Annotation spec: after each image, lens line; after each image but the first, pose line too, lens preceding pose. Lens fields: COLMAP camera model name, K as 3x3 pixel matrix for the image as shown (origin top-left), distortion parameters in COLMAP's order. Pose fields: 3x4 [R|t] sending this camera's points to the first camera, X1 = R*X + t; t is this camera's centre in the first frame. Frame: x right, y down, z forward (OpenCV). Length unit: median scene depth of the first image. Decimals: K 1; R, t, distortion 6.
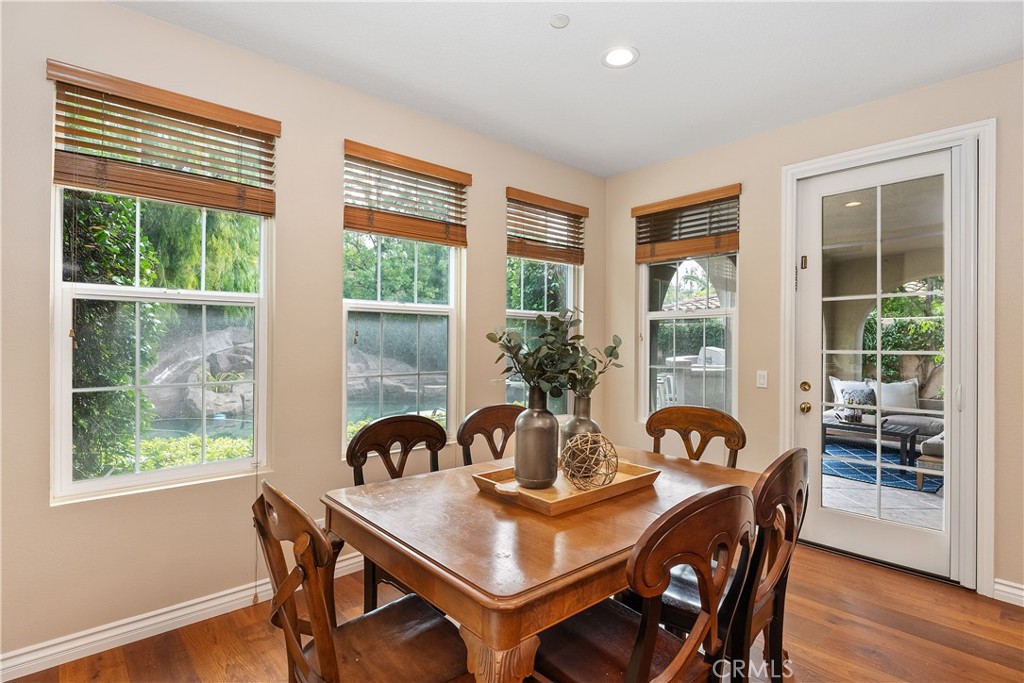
lens RADIAL K [[504.1, 0, 501.4], [0, 504.1, 336.7], [0, 0, 1]] dist [0.004285, 0.001032]
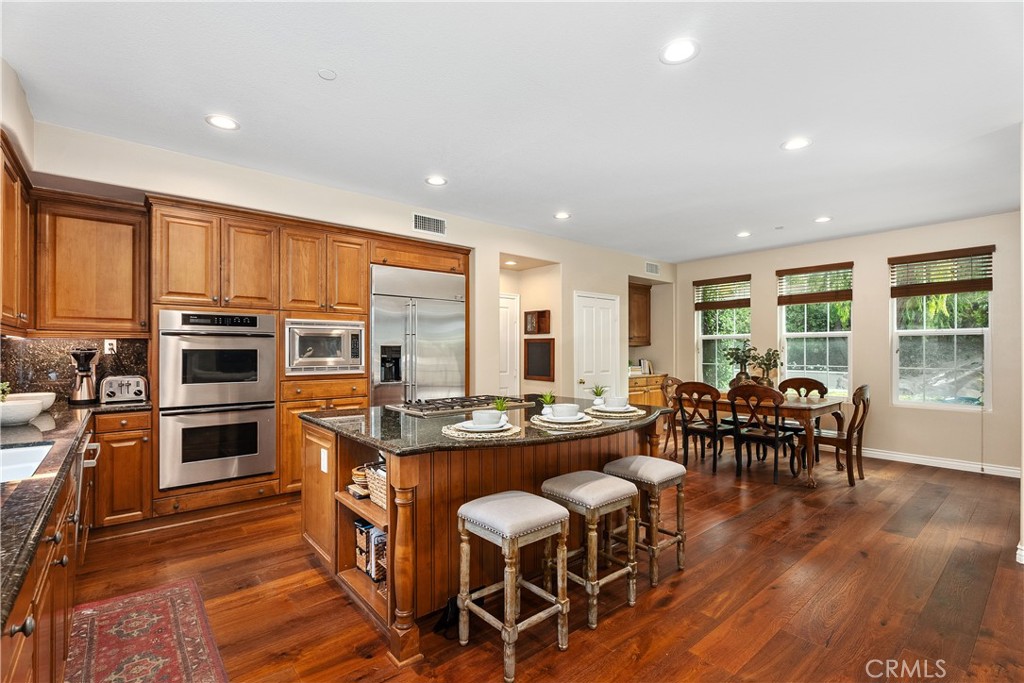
lens RADIAL K [[459.5, 0, 507.3], [0, 459.5, 350.5], [0, 0, 1]] dist [-0.002511, -0.000680]
pose [[-0.051892, -0.000637, -0.998653, 2.023241], [0.009131, 0.999958, -0.001112, -0.002227], [0.998611, -0.009177, -0.051884, -0.225350]]
